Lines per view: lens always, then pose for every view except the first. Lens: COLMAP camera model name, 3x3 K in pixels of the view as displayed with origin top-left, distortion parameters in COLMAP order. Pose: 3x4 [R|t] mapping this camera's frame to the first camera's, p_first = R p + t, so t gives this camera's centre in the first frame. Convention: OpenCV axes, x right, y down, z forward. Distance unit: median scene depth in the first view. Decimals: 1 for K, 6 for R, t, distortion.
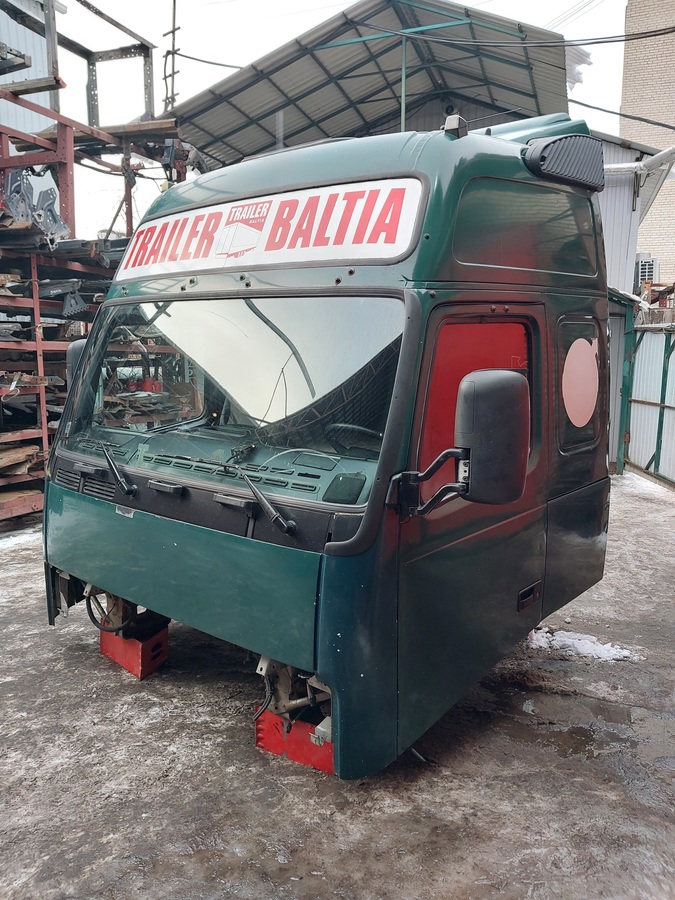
lens RADIAL K [[705.6, 0, 341.2], [0, 705.6, 445.9], [0, 0, 1]] dist [0.011057, 0.002276]
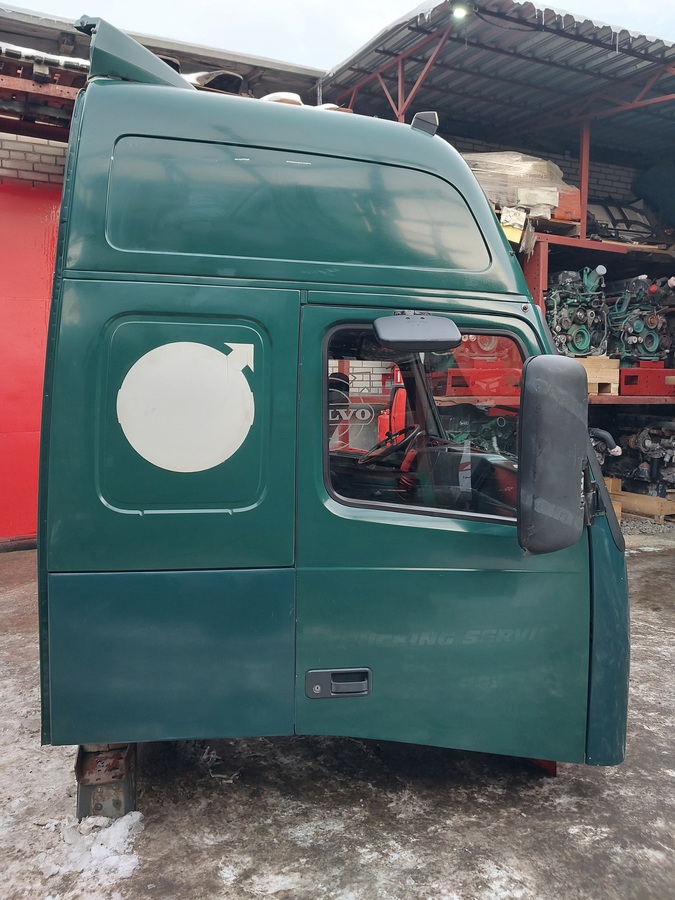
lens RADIAL K [[697.8, 0, 340.4], [0, 697.8, 448.5], [0, 0, 1]] dist [0.075564, -0.097819]
pose [[-0.728196, -0.071504, 0.681628, -0.822151], [0.089957, 0.975967, 0.198484, -0.271135], [-0.679439, 0.205852, -0.704263, 2.007892]]
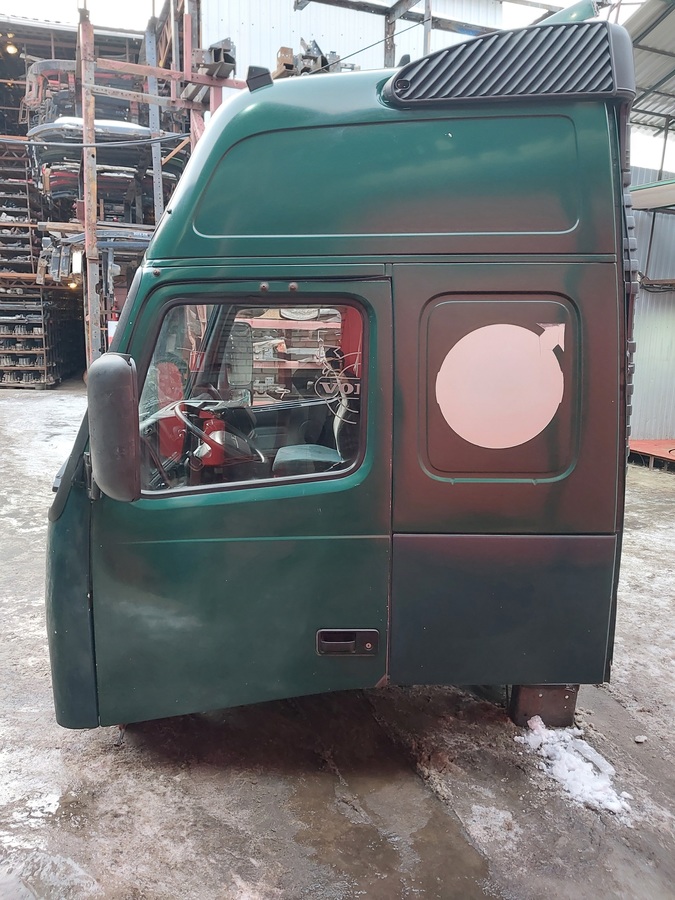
lens RADIAL K [[703.4, 0, 337.5], [0, 703.4, 450.0], [0, 0, 1]] dist [0.003807, 0.000857]
pose [[0.671513, 0.143265, -0.727012, 0.829910], [-0.119007, 0.989247, 0.085019, -0.075155], [0.731374, 0.029428, 0.681341, 0.446903]]
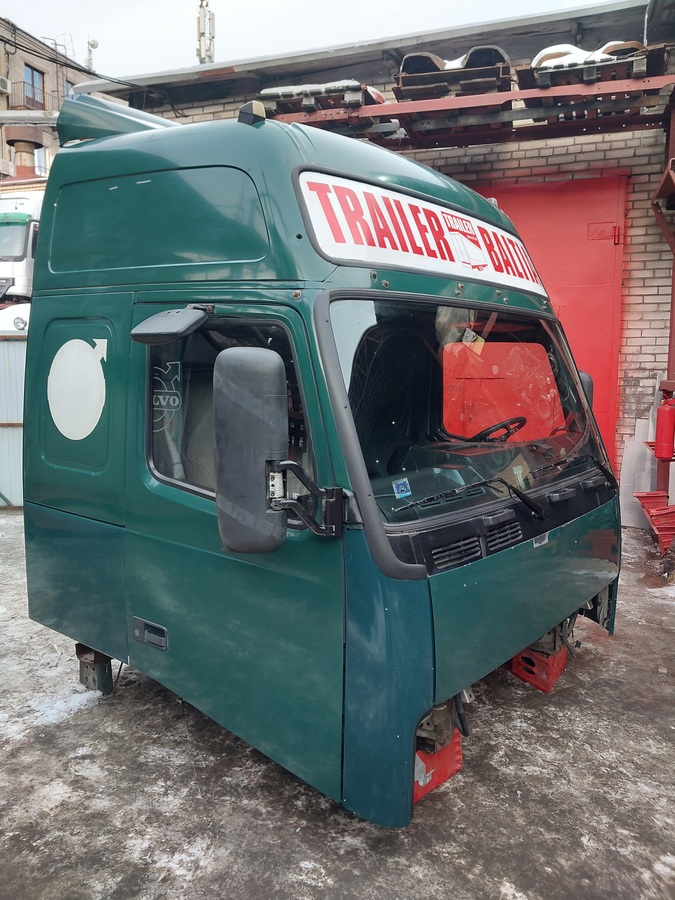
lens RADIAL K [[697.8, 0, 340.4], [0, 697.8, 448.5], [0, 0, 1]] dist [0.075564, -0.097819]
pose [[-0.035262, -0.132208, 0.990595, -1.178457], [0.138295, 0.981029, 0.135854, -0.182947], [-0.989763, 0.141785, -0.016309, 1.253440]]
